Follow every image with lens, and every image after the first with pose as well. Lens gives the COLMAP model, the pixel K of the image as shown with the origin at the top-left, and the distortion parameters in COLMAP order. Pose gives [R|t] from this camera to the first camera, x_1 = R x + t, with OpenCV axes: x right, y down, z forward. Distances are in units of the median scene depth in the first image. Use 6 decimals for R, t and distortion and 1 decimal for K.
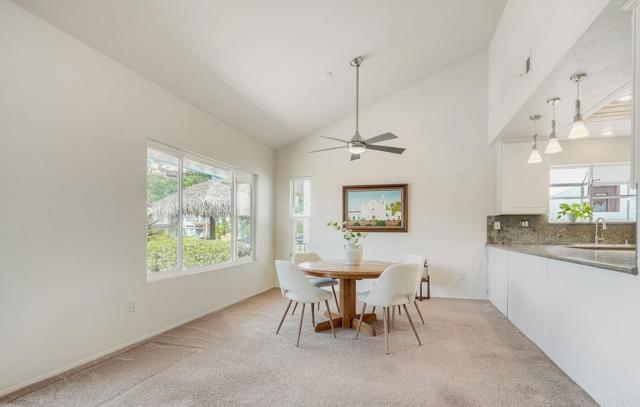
lens RADIAL K [[324.4, 0, 318.3], [0, 324.4, 232.8], [0, 0, 1]] dist [0.002947, 0.000772]
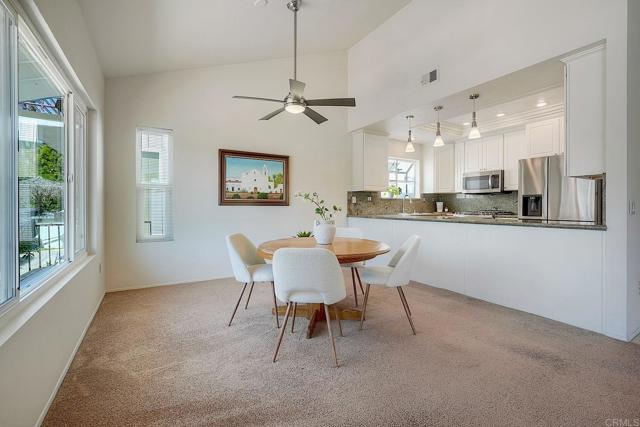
lens RADIAL K [[297.2, 0, 320.7], [0, 297.2, 208.9], [0, 0, 1]] dist [-0.001100, -0.000069]
pose [[0.666581, -0.011517, 0.745344, -0.351279], [0.006733, 0.999933, 0.009429, 0.000409], [-0.745402, -0.001266, 0.666614, 0.352923]]
